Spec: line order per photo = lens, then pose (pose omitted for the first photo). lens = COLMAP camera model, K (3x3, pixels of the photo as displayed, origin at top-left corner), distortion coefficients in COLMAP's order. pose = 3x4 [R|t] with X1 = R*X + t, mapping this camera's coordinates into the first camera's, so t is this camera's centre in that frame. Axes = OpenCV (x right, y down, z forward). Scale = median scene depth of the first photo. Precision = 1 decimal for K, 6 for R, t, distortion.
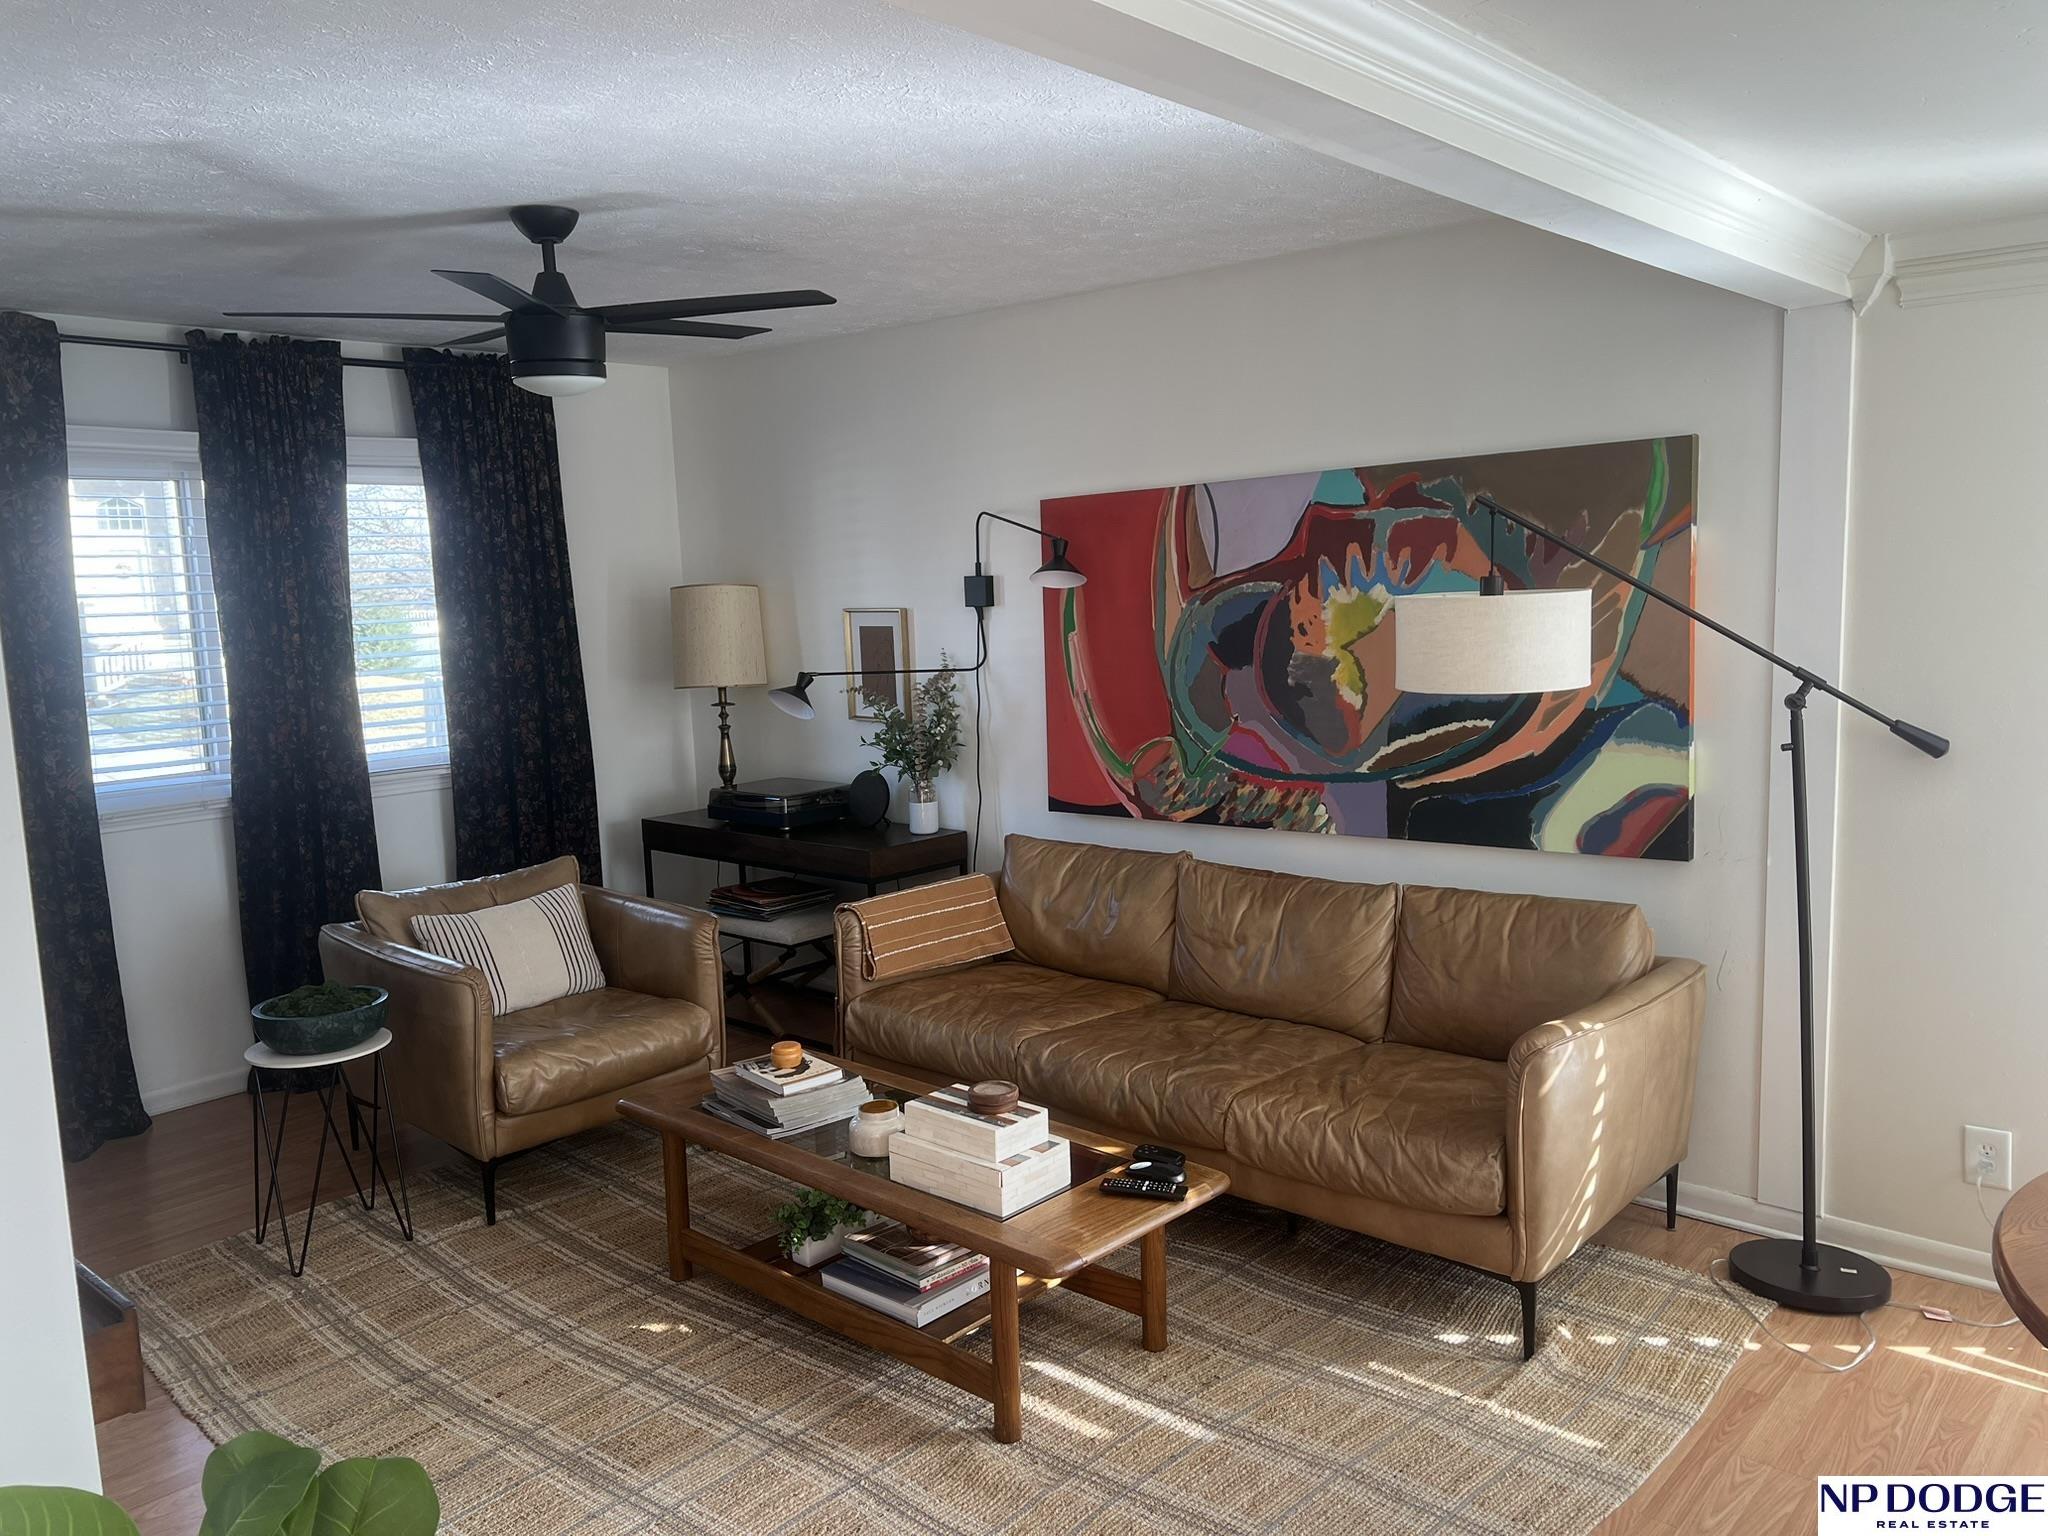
lens RADIAL K [[1533.3, 0, 1023.0], [0, 1533.3, 792.6], [0, 0, 1]] dist [0.057445, -0.065994]
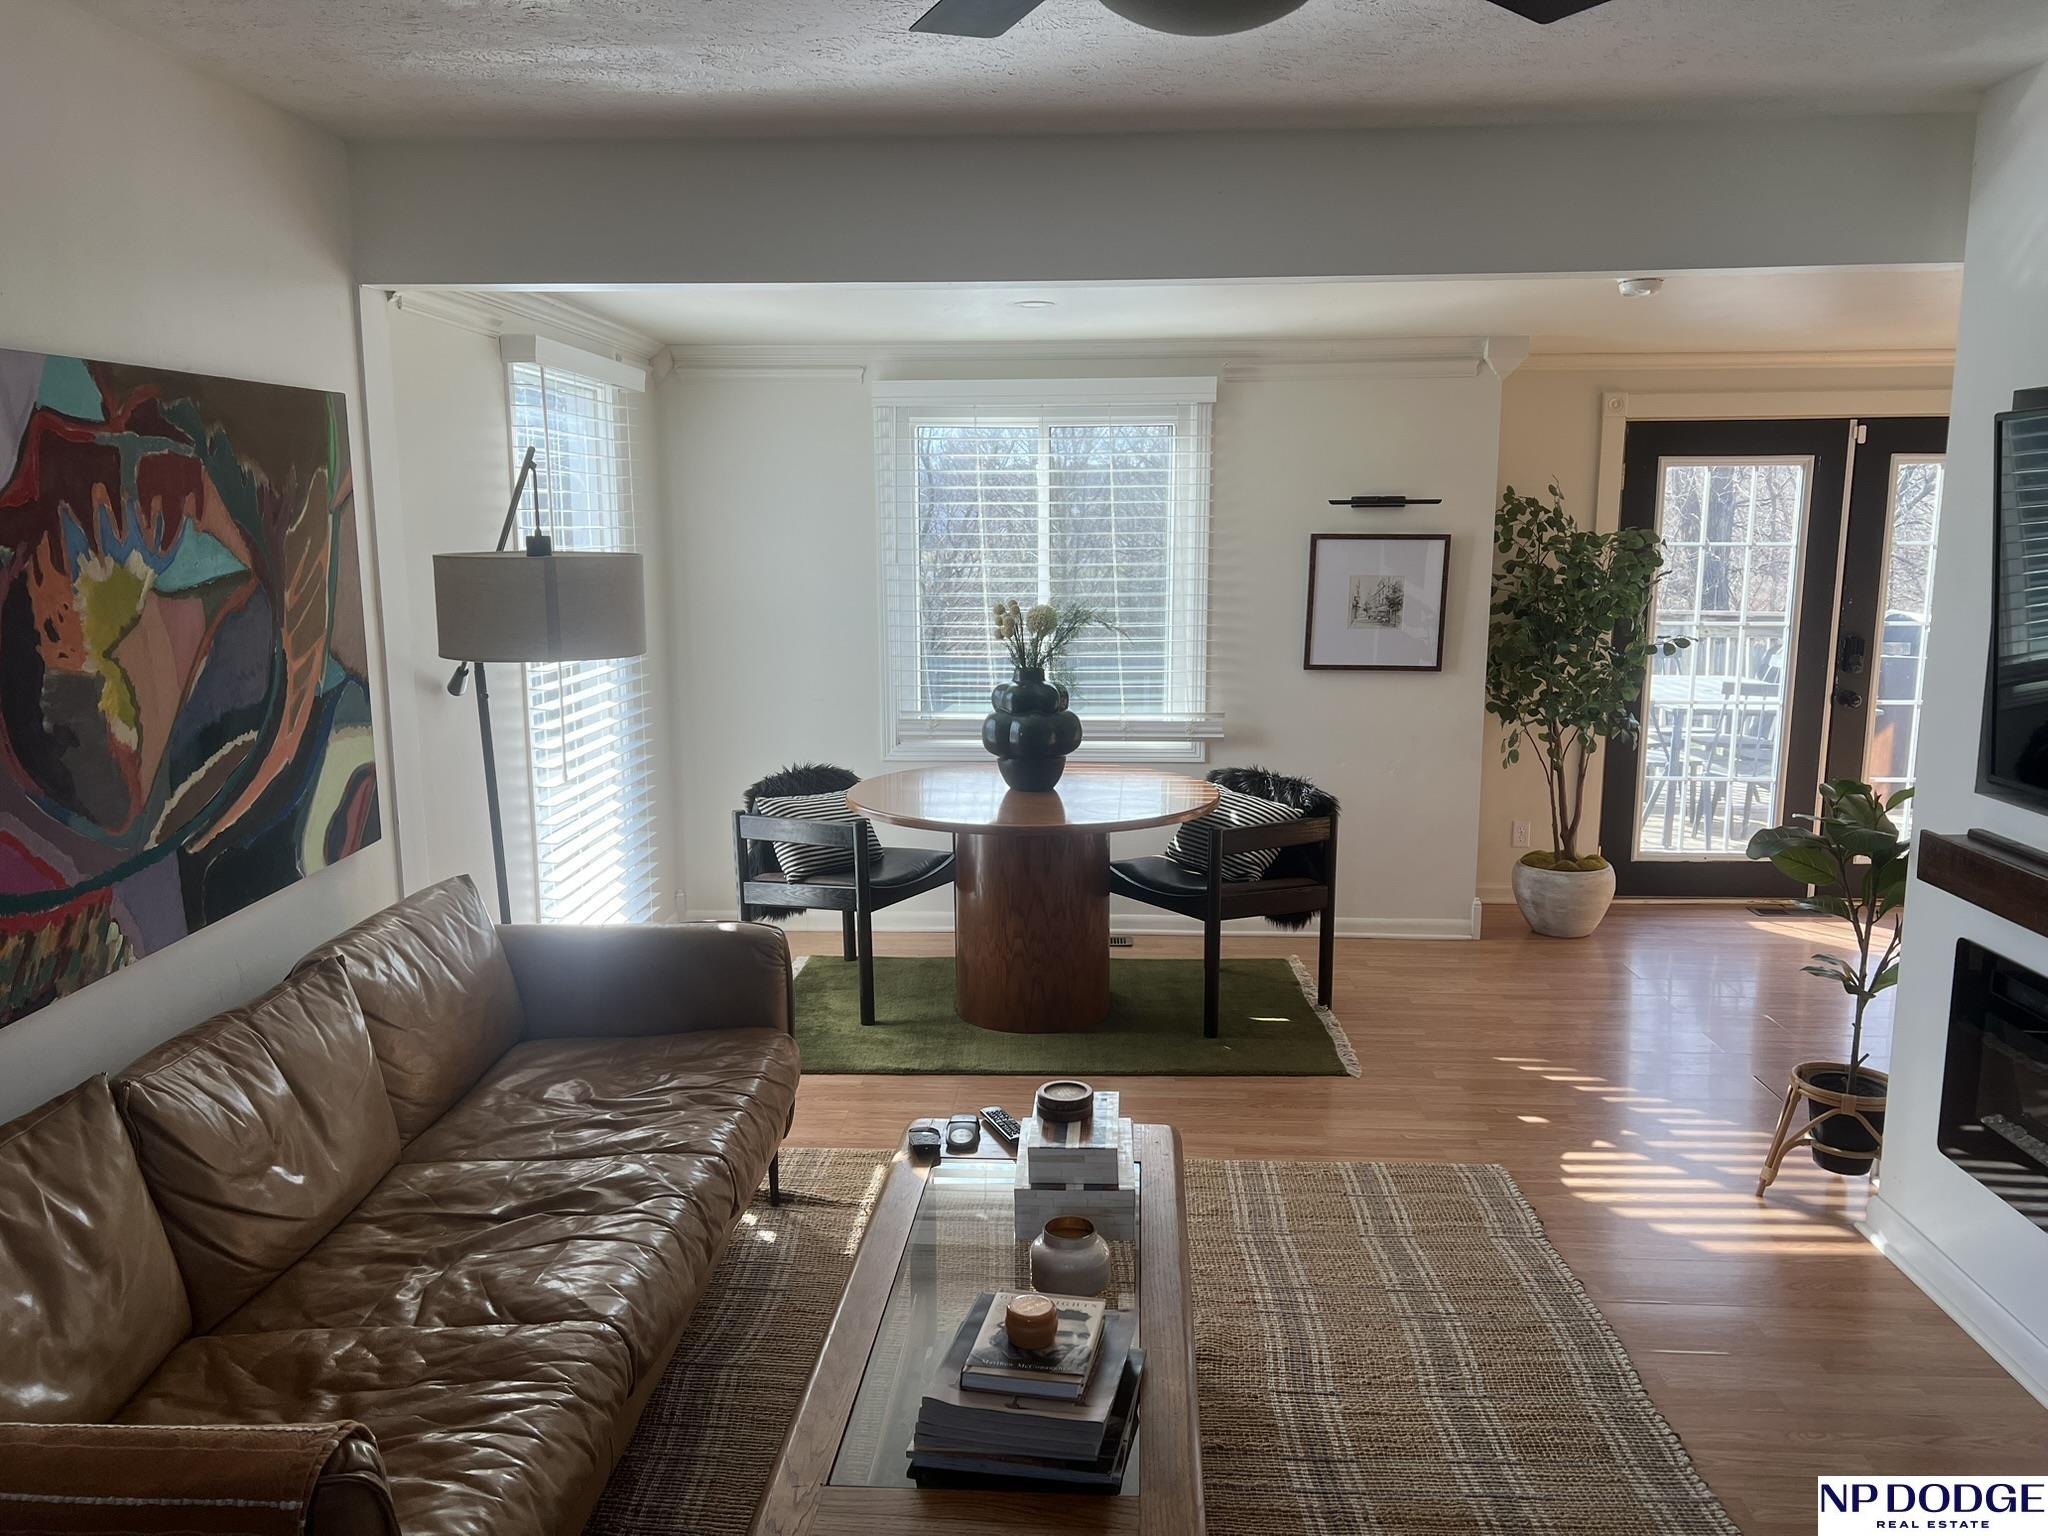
lens RADIAL K [[1533.3, 0, 1013.1], [0, 1533.3, 784.4], [0, 0, 1]] dist [0.057445, -0.065994]
pose [[-0.615077, -0.097775, 0.782381, -0.505411], [0.137760, 0.963692, 0.228734, -0.138793], [-0.776339, 0.248470, -0.579275, 1.113397]]
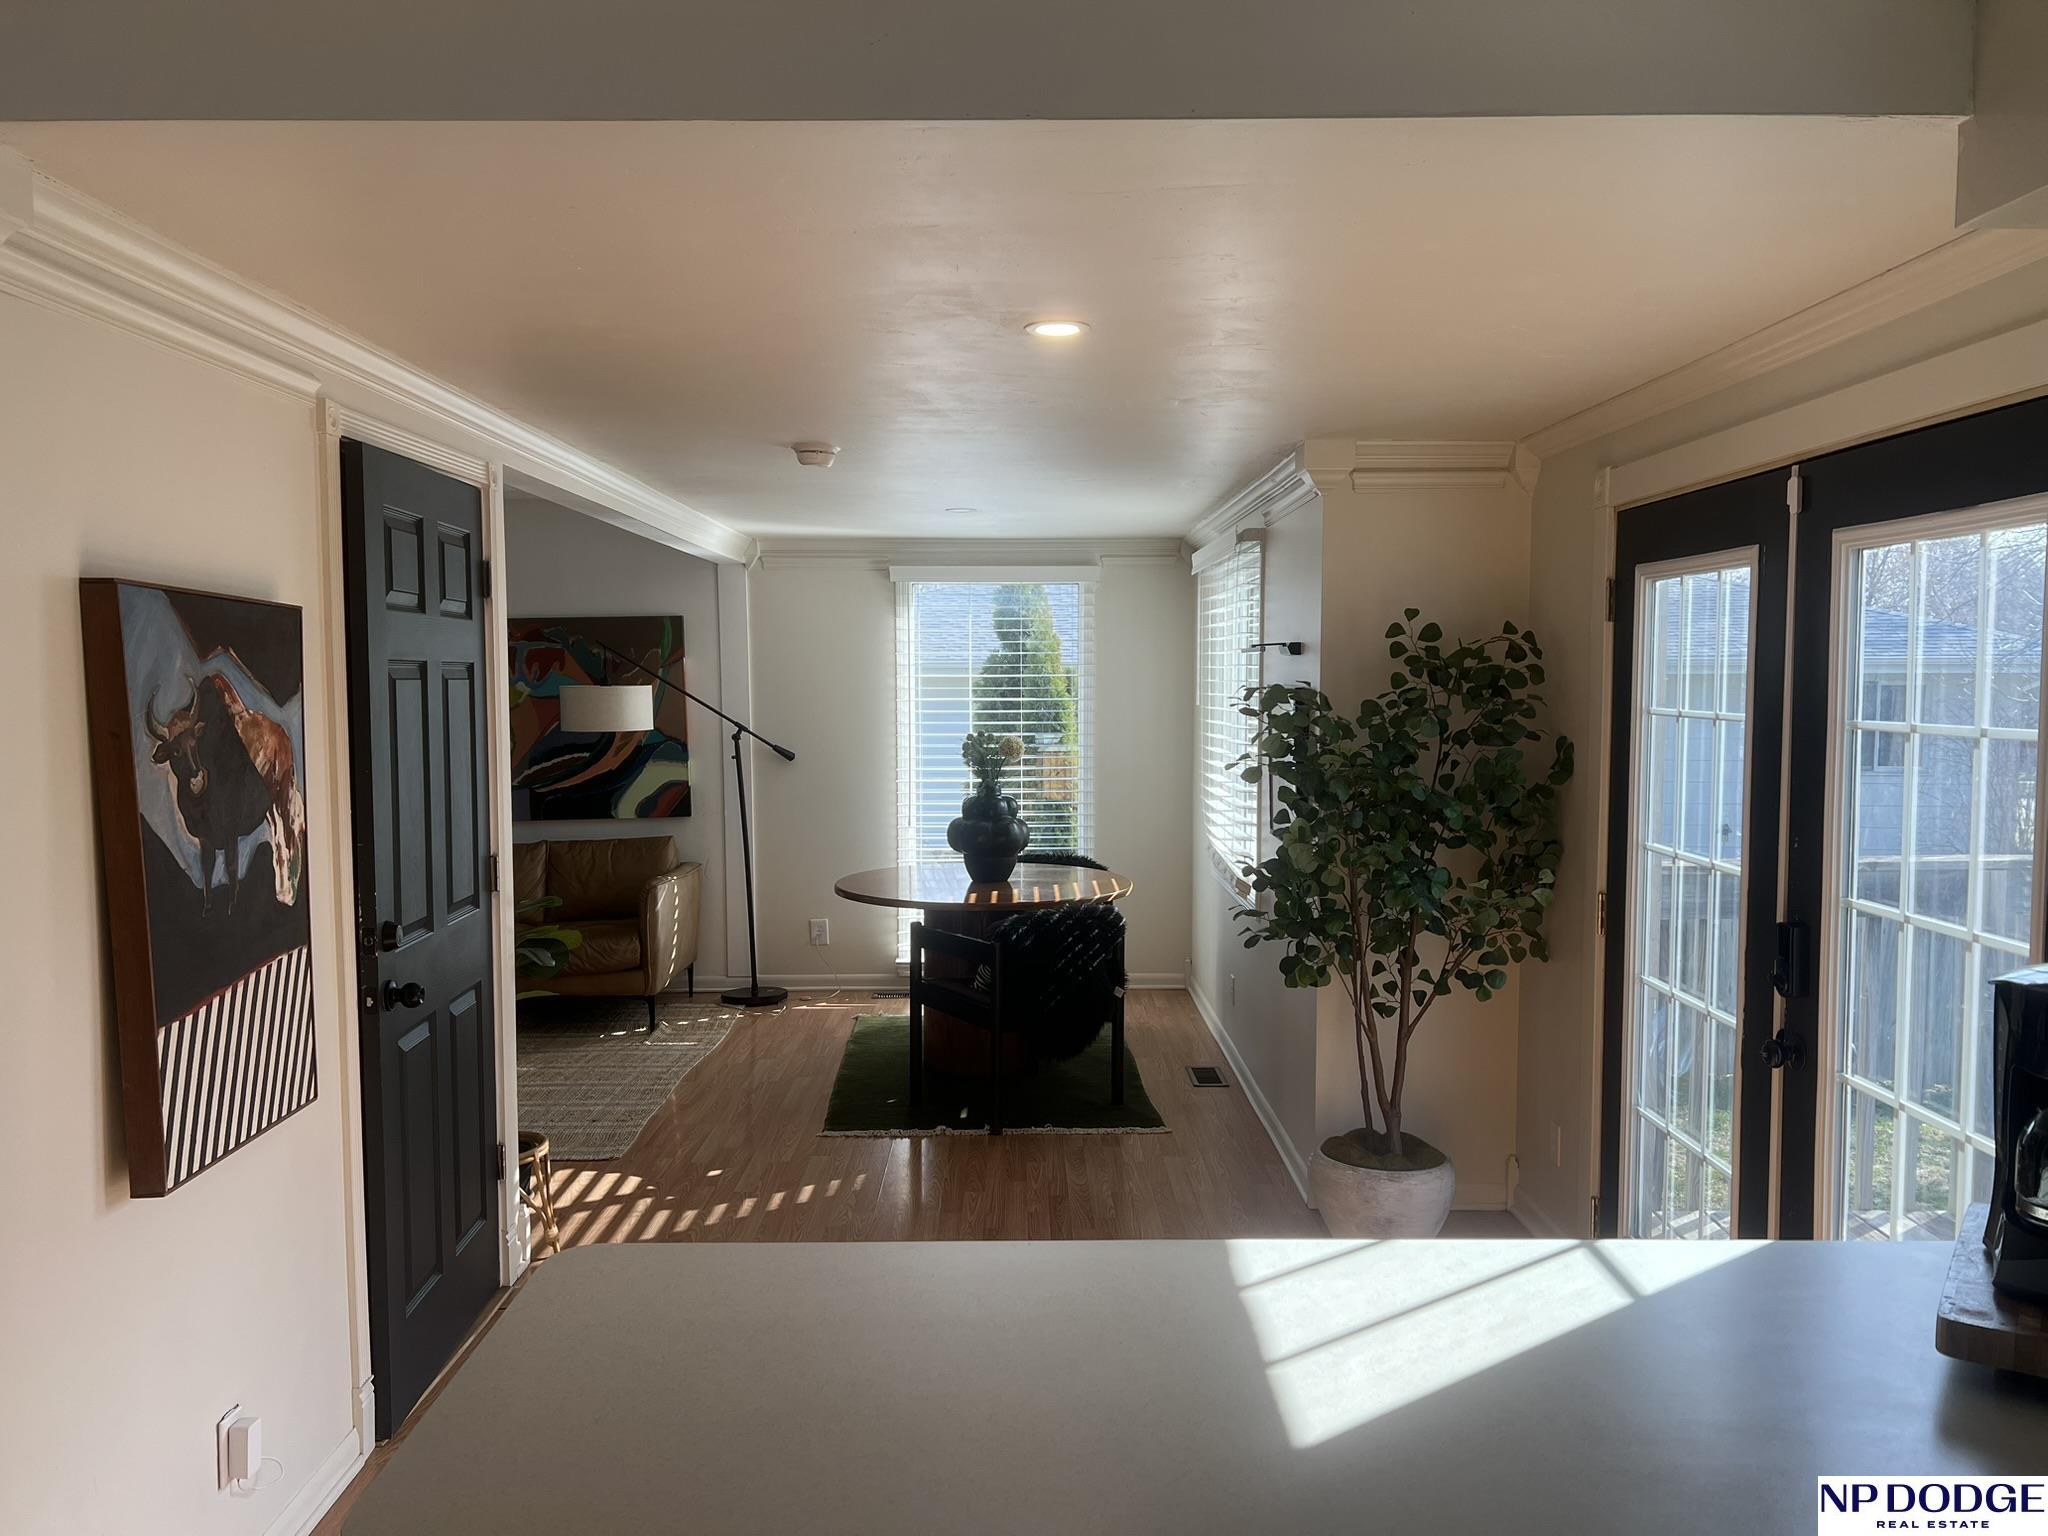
lens RADIAL K [[1533.3, 0, 1029.4], [0, 1533.3, 807.1], [0, 0, 1]] dist [0.057445, -0.065994]
pose [[0.741741, -0.026585, 0.670159, -0.556140], [0.075318, 0.996195, -0.043845, 0.140395], [-0.666444, 0.082996, 0.740922, -0.757381]]
